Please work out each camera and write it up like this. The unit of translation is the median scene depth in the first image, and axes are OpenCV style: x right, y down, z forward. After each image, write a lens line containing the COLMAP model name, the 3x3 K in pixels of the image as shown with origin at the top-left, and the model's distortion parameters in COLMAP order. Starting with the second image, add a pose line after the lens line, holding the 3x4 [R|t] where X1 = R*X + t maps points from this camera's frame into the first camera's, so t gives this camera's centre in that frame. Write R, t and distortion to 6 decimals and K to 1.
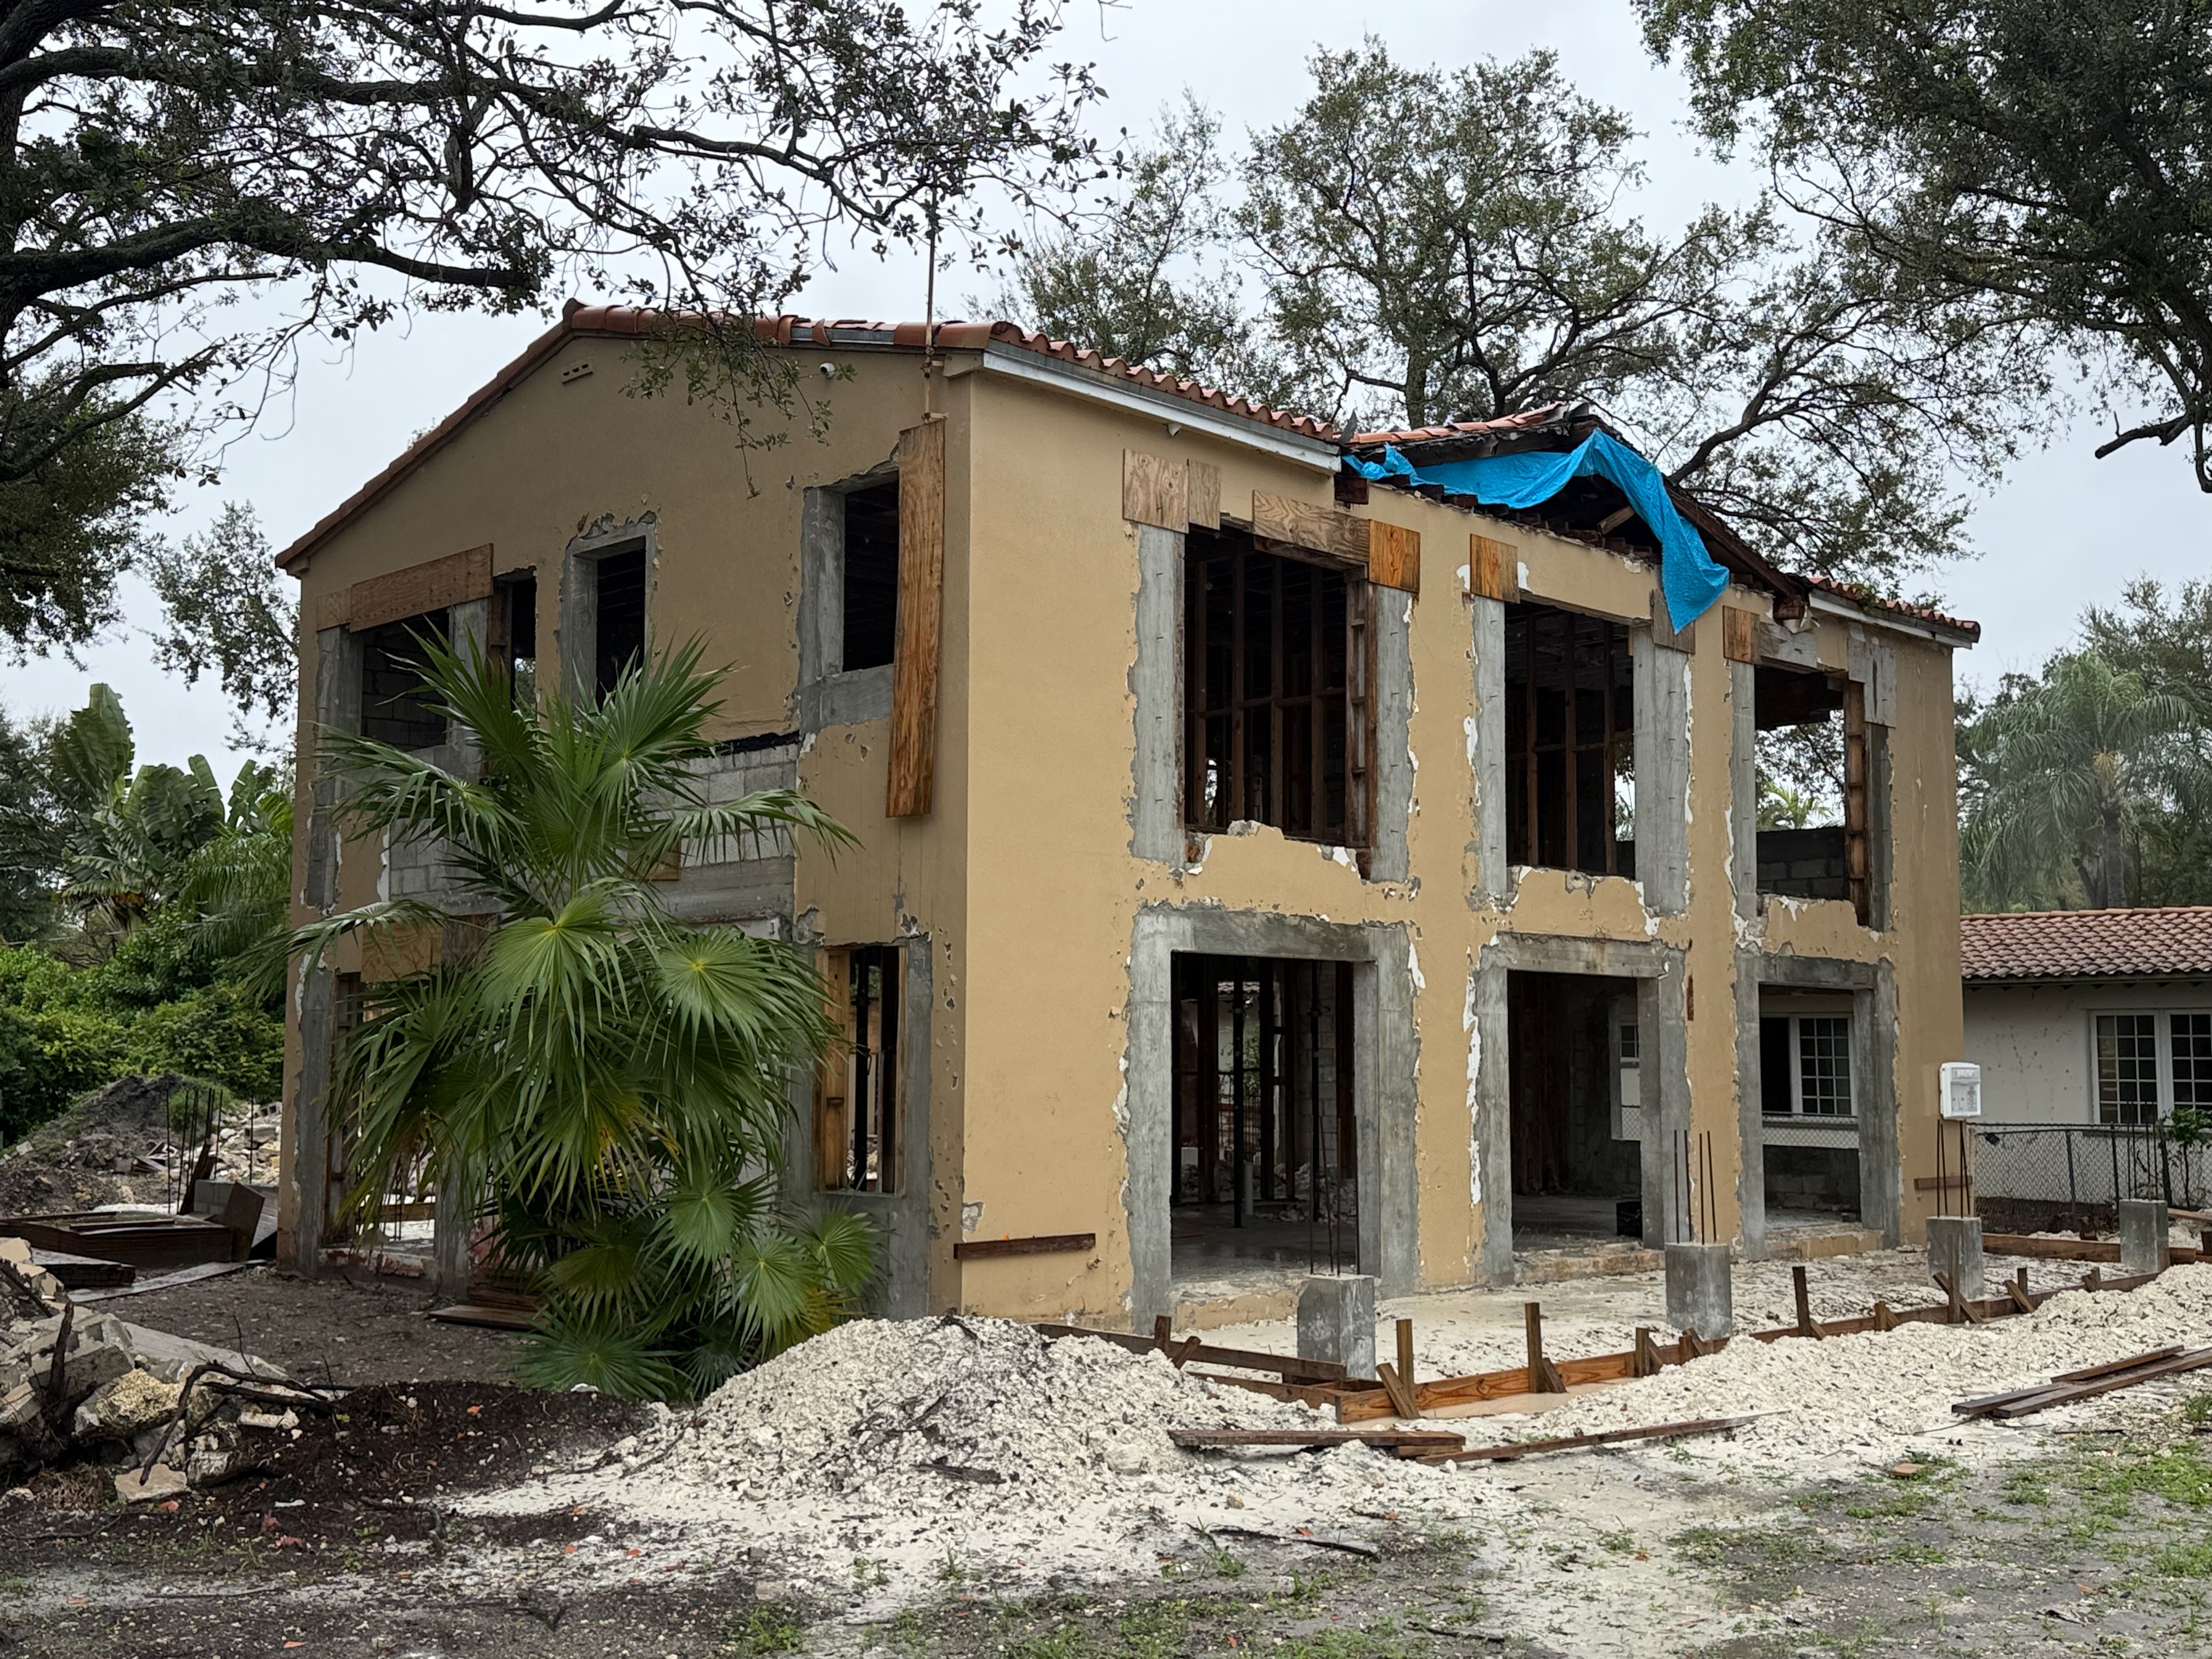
lens RADIAL K [[2326.4, 0, 1106.0], [0, 2326.4, 829.5], [0, 0, 1]] dist [0.144209, -0.019092]
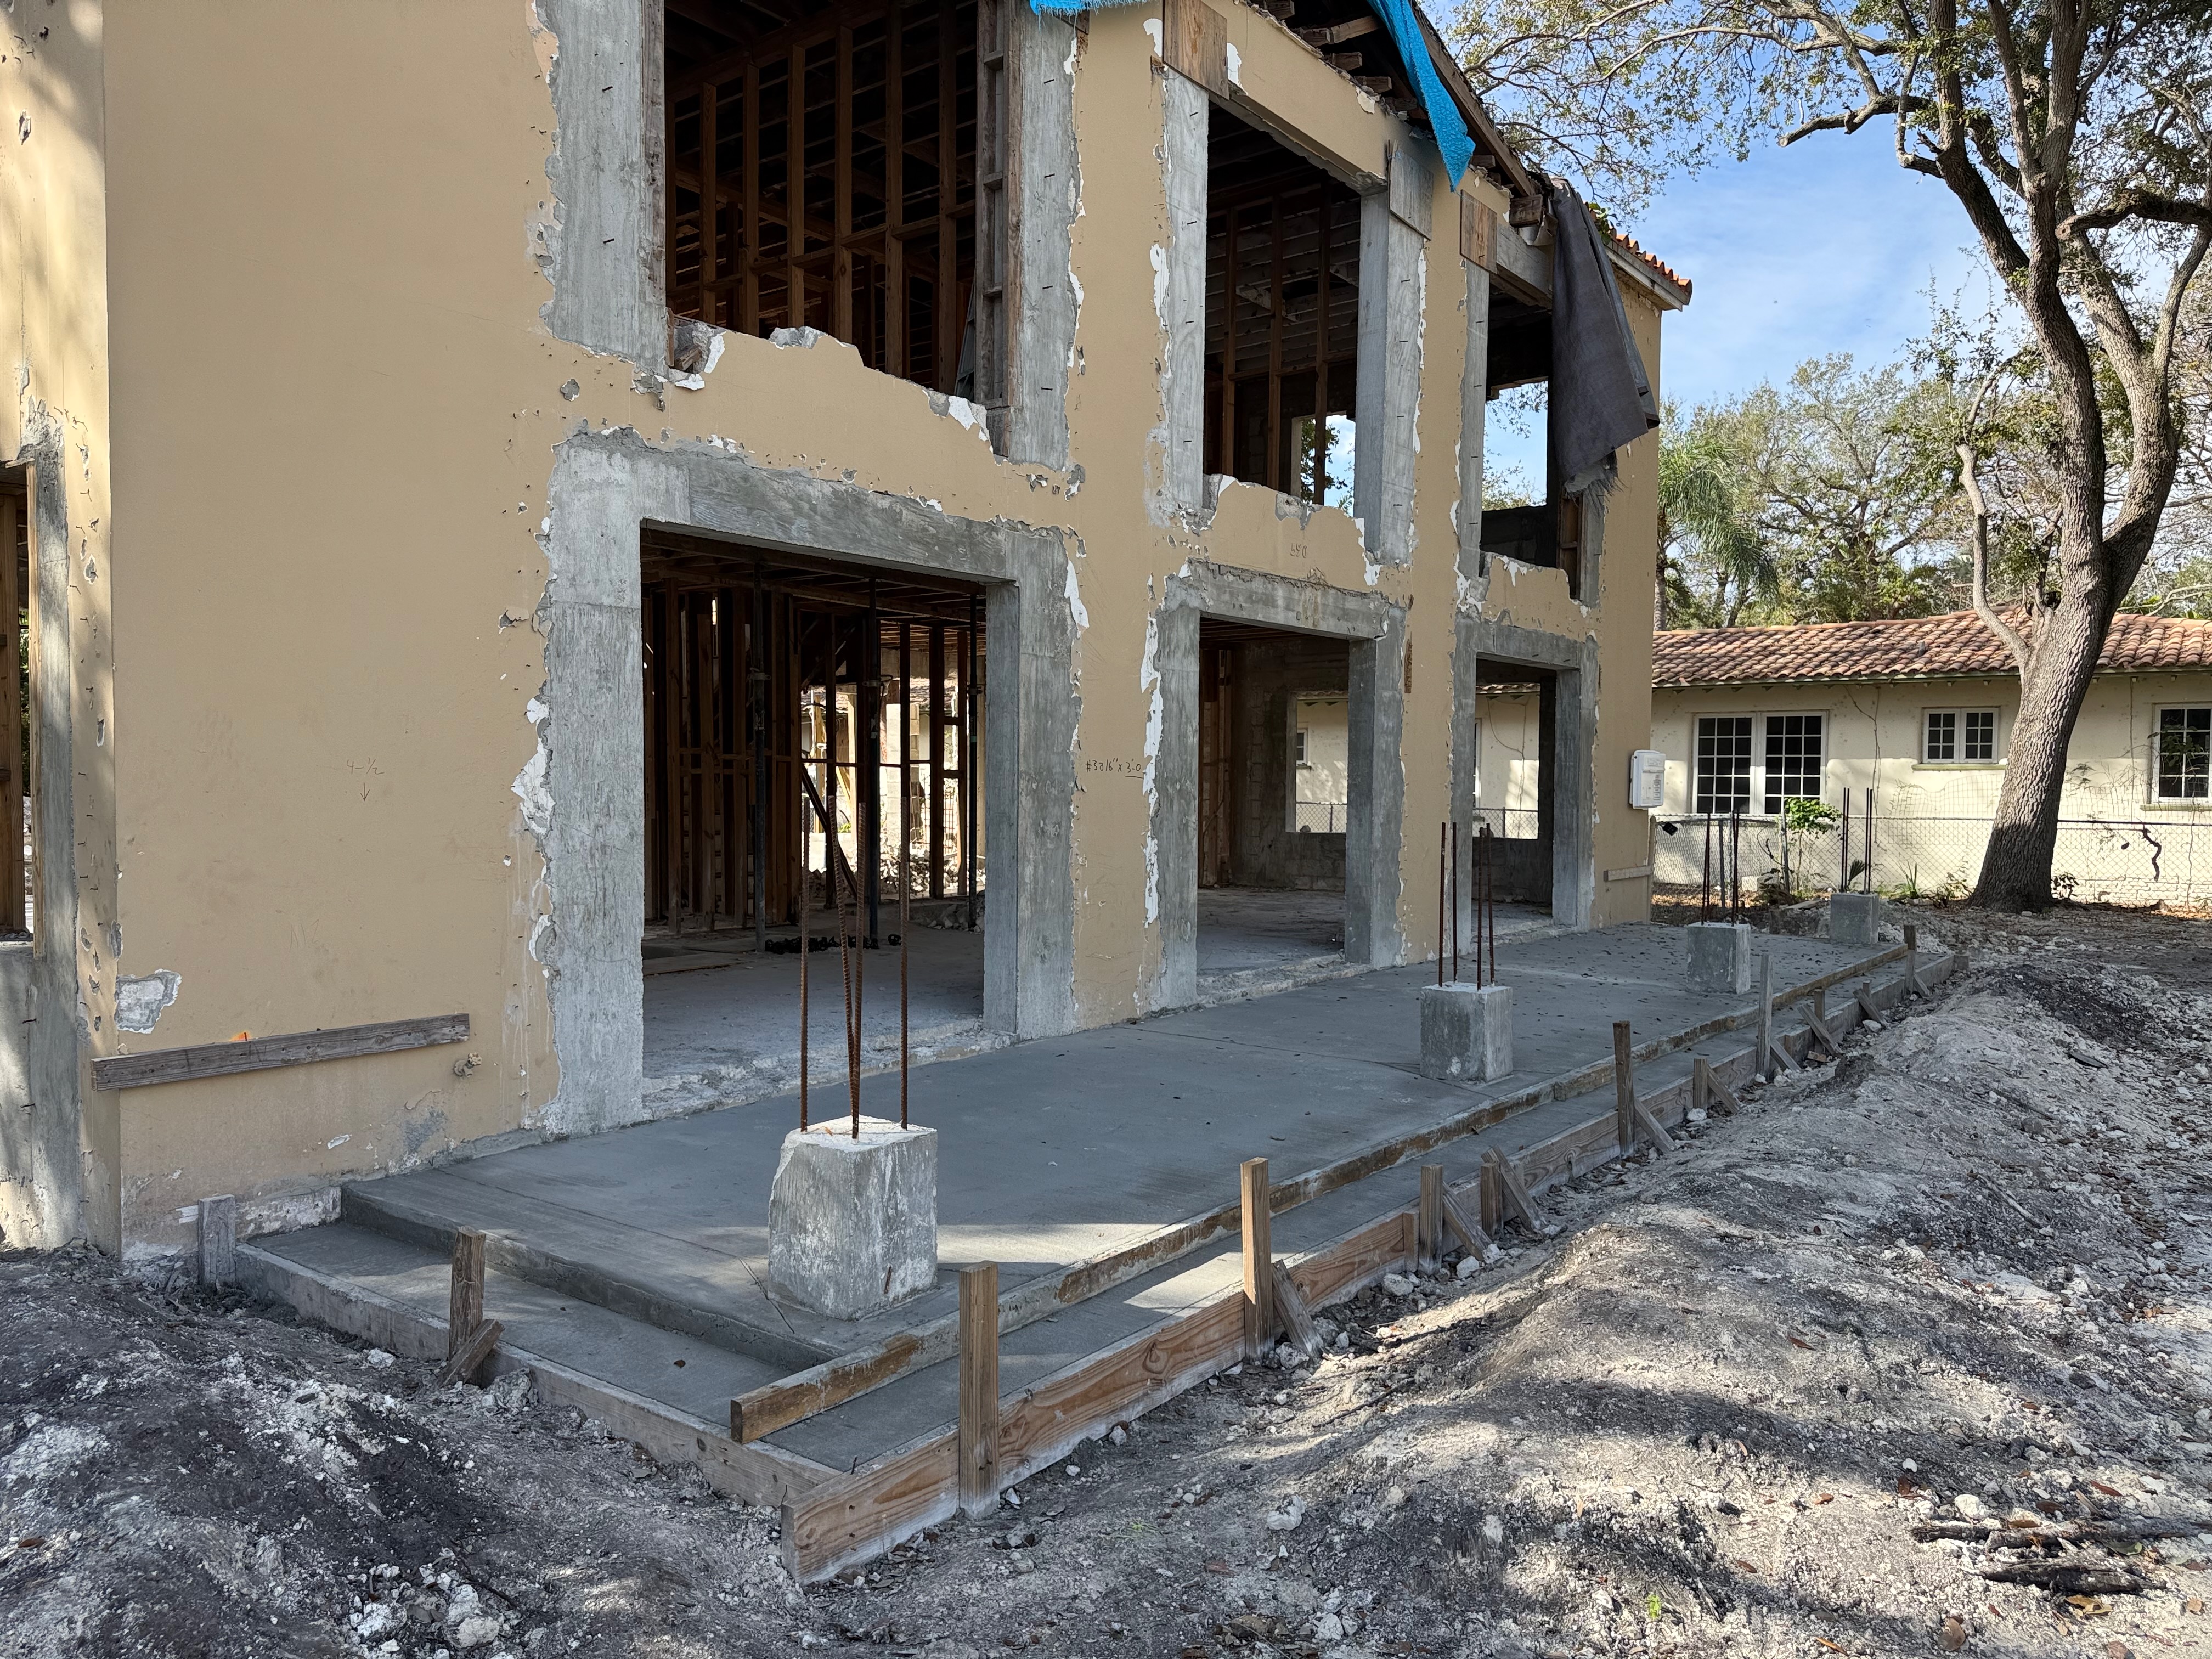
lens RADIAL K [[1501.1, 0, 1105.0], [0, 1501.1, 845.6], [0, 0, 1]] dist [0.052235, -0.000105]
pose [[0.992235, -0.002733, 0.124345, 0.083036], [-0.014972, 0.989864, 0.141229, 0.067662], [-0.123471, -0.141994, 0.982137, 0.531163]]
